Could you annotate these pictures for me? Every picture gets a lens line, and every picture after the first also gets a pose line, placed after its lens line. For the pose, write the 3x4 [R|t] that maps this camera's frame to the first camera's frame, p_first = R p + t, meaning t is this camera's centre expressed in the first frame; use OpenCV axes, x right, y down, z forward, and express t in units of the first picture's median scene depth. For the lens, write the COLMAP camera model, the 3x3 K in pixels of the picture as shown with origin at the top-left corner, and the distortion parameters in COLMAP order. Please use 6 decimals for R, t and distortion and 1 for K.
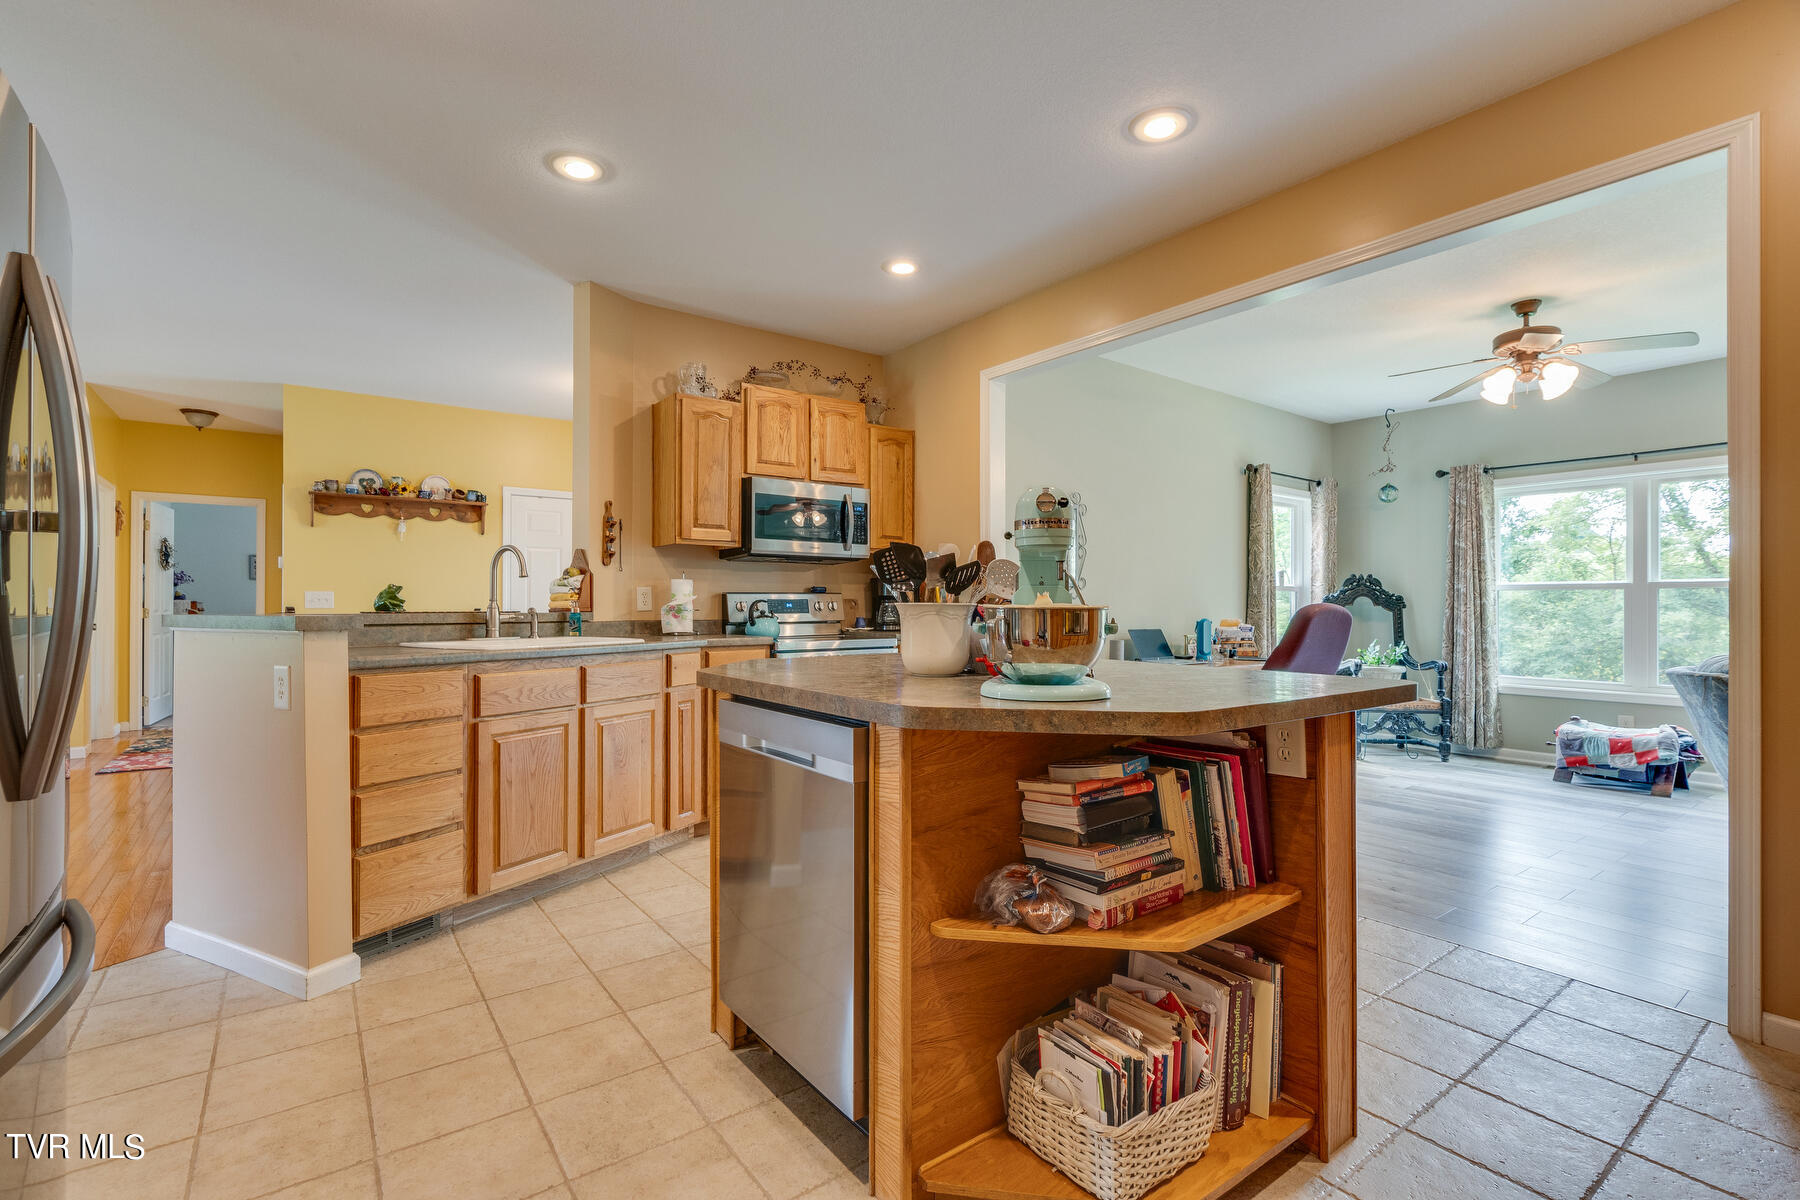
lens RADIAL K [[813.0, 0, 885.8], [0, 813.0, 608.5], [0, 0, 1]] dist [-0.004920, 0.000616]
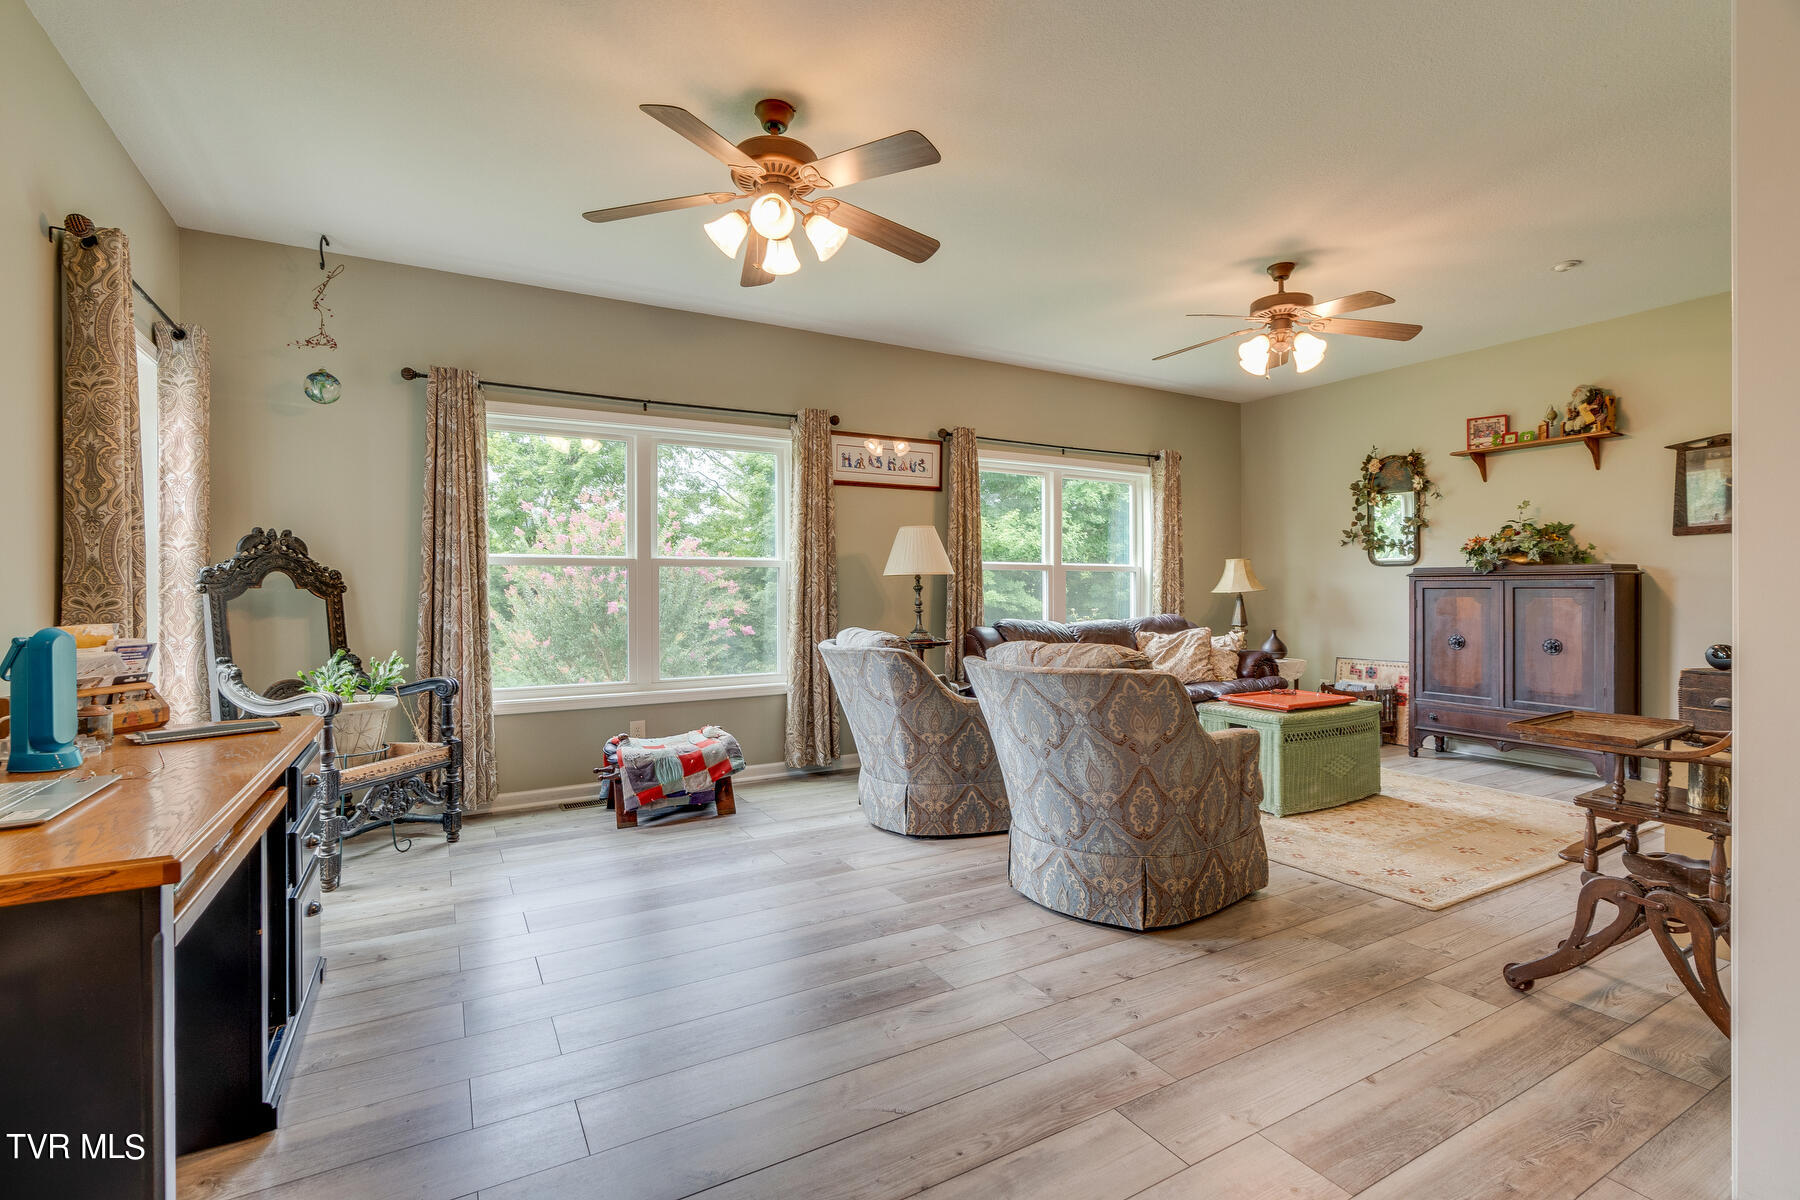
lens RADIAL K [[813.0, 0, 891.1], [0, 813.0, 595.5], [0, 0, 1]] dist [-0.004920, 0.000616]
pose [[0.117642, -0.010752, 0.992998, 0.116382], [0.008737, 0.999914, 0.009792, -0.000338], [-0.993018, 0.007524, 0.117725, 0.584359]]
